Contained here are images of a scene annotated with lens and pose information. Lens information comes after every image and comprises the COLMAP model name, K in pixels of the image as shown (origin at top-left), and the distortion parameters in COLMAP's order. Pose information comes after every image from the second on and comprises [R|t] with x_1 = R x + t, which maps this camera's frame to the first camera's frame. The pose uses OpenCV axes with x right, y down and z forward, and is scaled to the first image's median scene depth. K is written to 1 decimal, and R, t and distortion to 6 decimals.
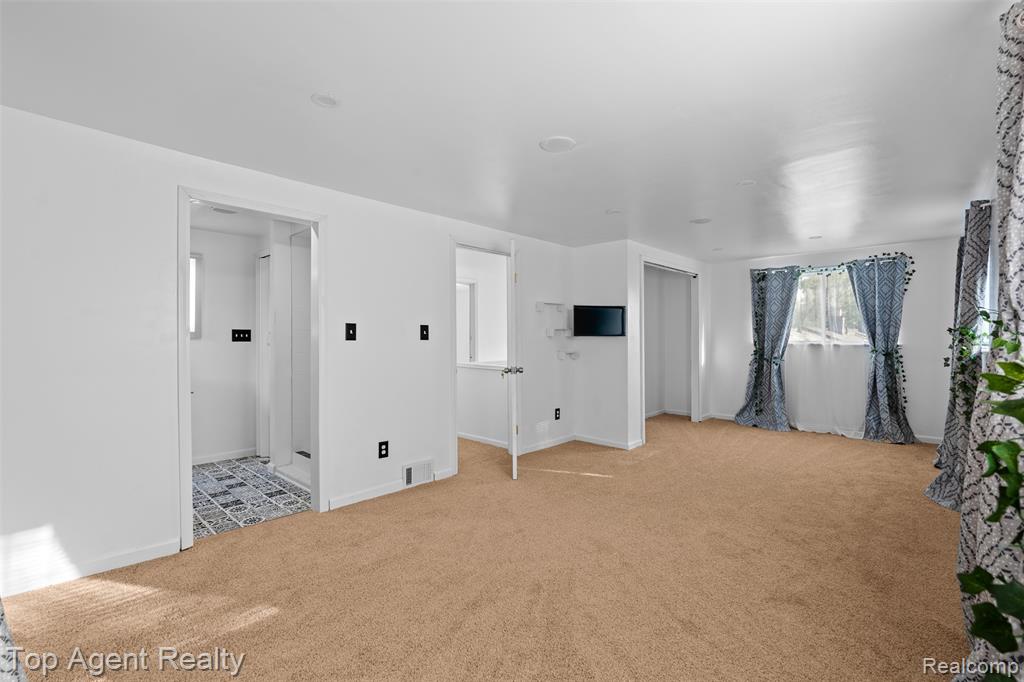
lens RADIAL K [[458.9, 0, 509.9], [0, 458.9, 343.2], [0, 0, 1]] dist [-0.016651, 0.000665]
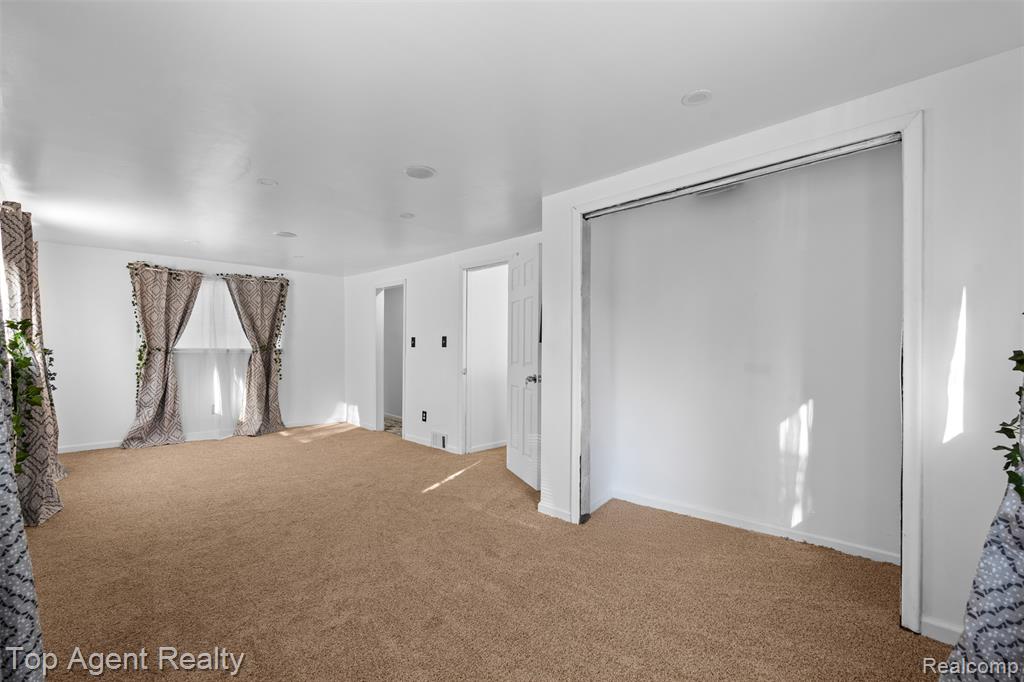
lens RADIAL K [[458.9, 0, 507.9], [0, 458.9, 343.7], [0, 0, 1]] dist [-0.016651, 0.000665]
pose [[-0.081422, -0.010884, -0.996620, 1.207479], [-0.006222, 0.999926, -0.010412, -0.003841], [0.996660, 0.005353, -0.081483, 1.328264]]
